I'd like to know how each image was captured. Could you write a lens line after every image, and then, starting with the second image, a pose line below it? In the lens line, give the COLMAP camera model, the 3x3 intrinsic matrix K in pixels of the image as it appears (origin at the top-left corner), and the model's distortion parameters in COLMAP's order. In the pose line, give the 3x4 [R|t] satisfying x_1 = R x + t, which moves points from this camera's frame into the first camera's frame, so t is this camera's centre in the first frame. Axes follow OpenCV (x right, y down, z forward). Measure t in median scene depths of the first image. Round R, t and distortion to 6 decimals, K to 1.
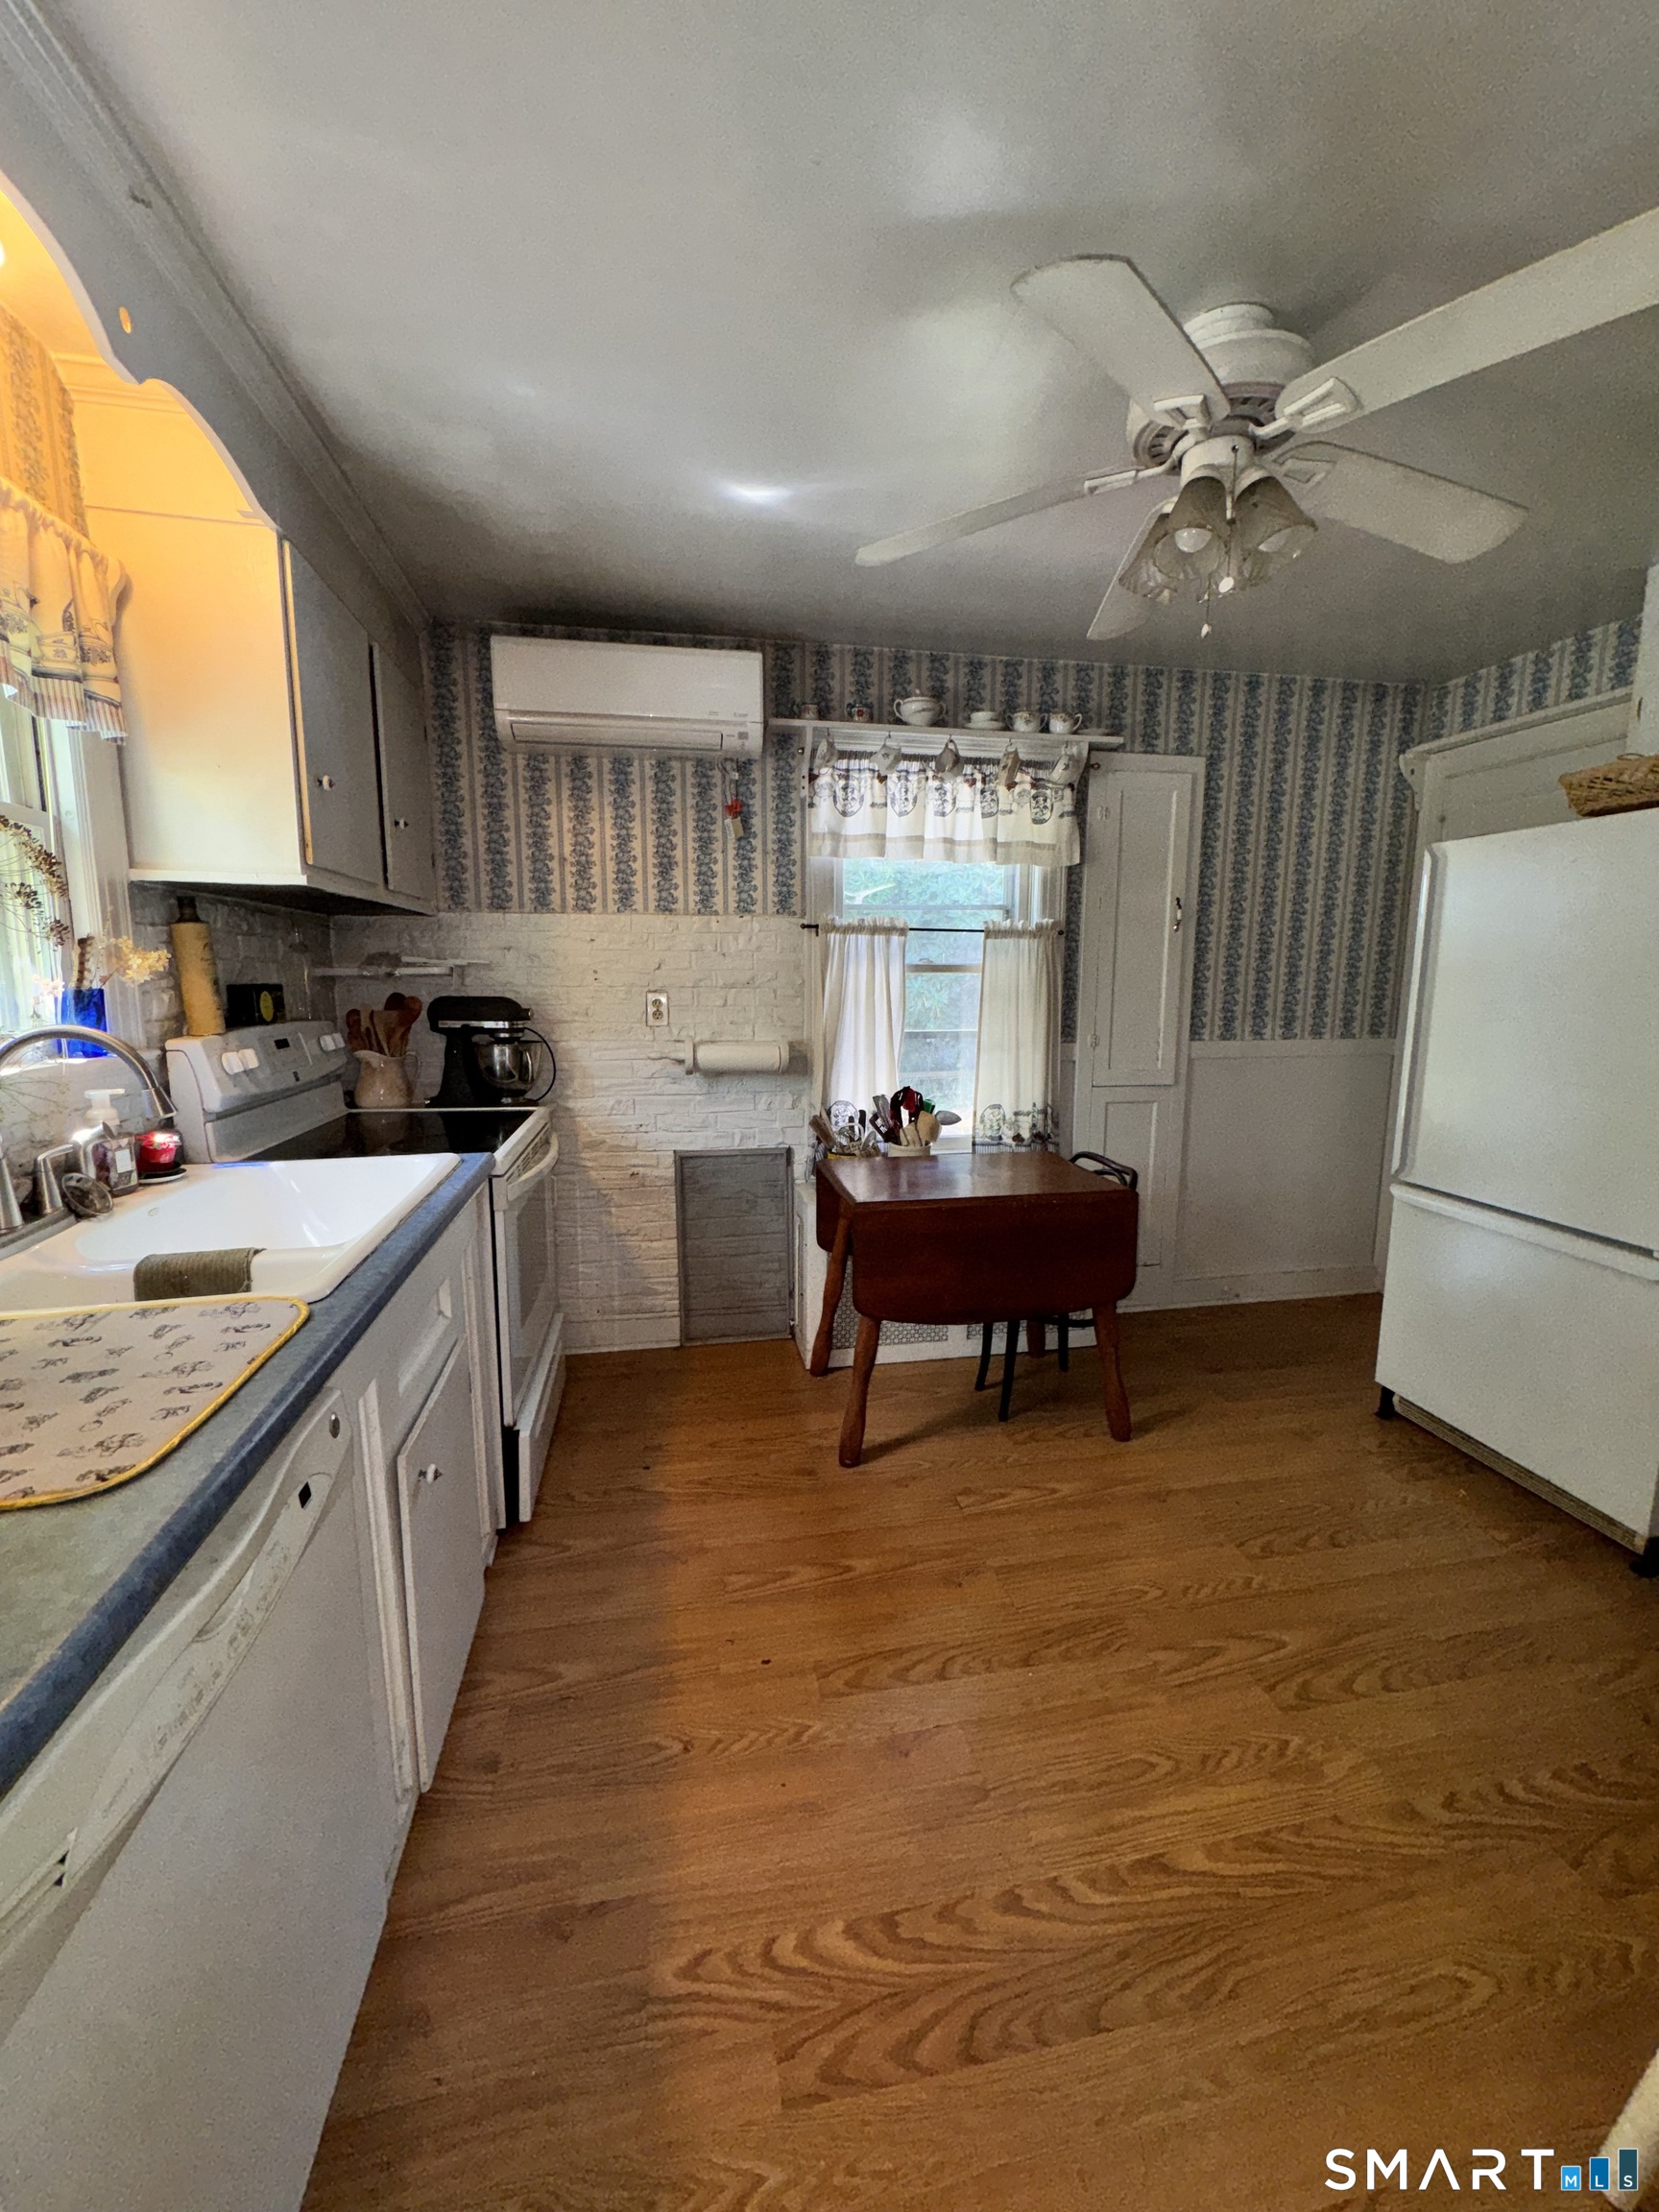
lens RADIAL K [[877.8, 0, 835.2], [0, 877.8, 1102.1], [0, 0, 1]] dist [0.001157, 0.000898]
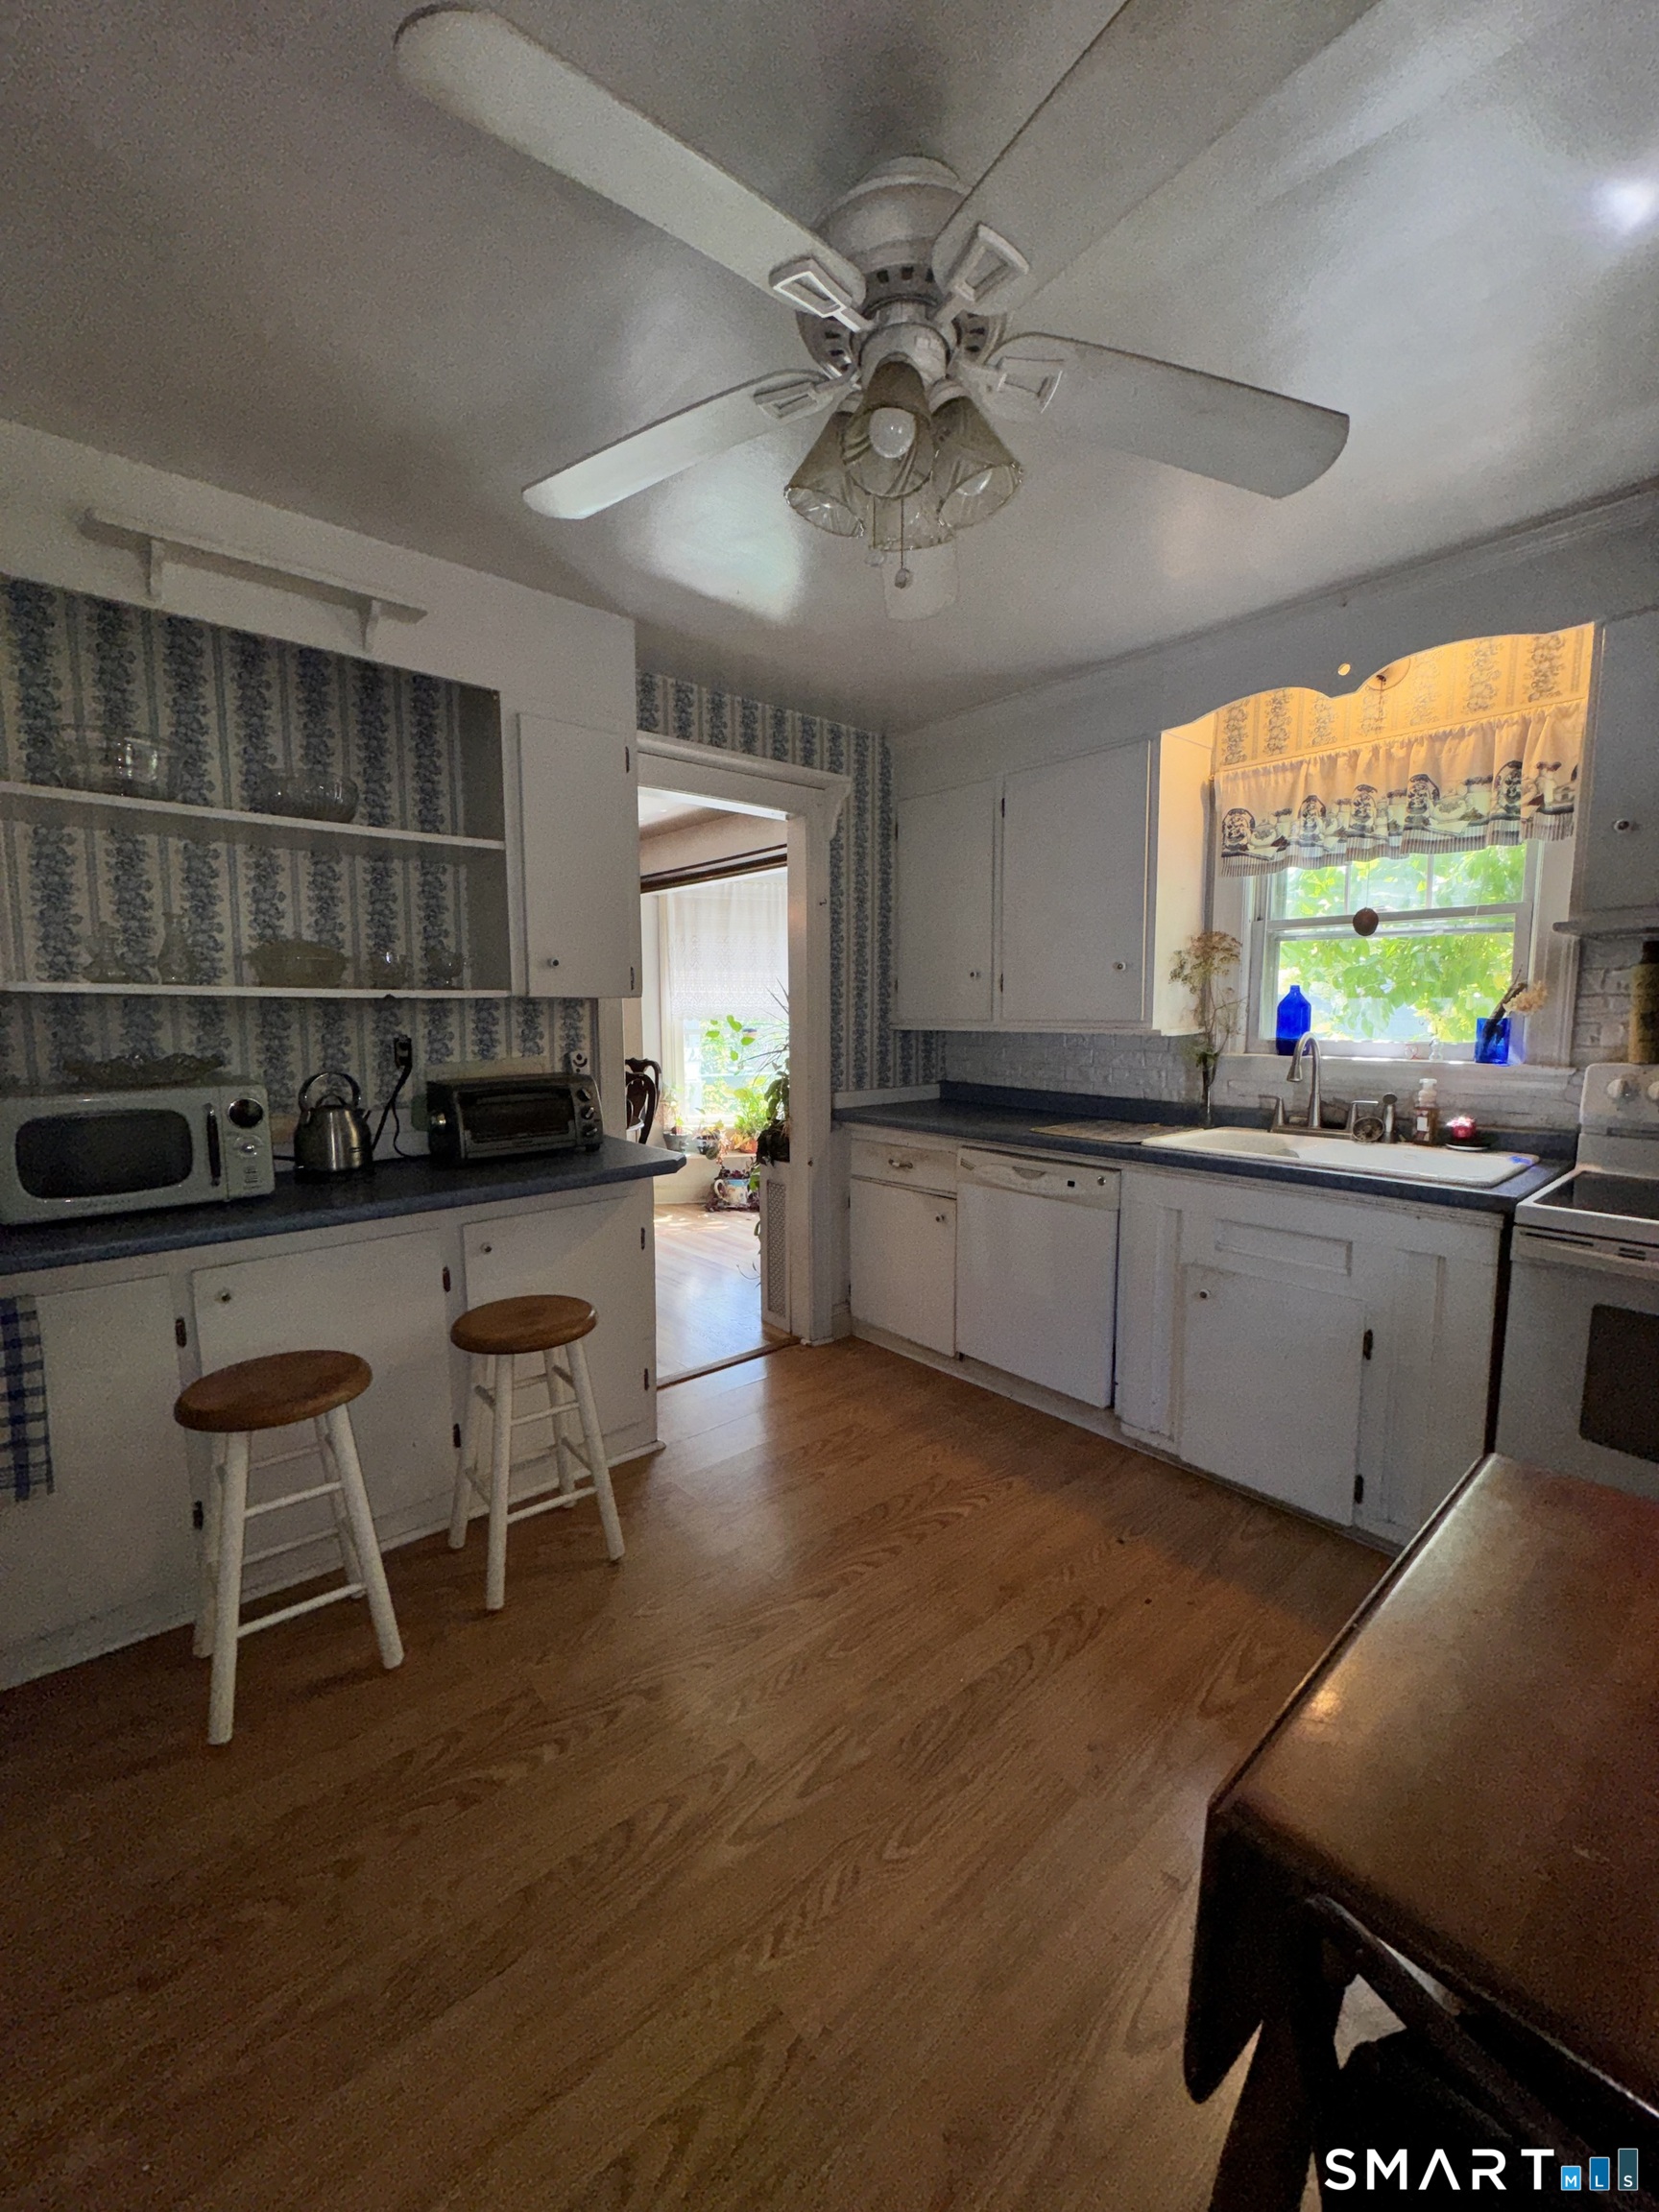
lens RADIAL K [[877.8, 0, 825.8], [0, 877.8, 1099.3], [0, 0, 1]] dist [0.001157, 0.000898]
pose [[-0.867462, 0.050013, -0.494983, 0.993026], [-0.079628, 0.968150, 0.237370, -0.290189], [0.491089, 0.245324, -0.835851, 1.914105]]
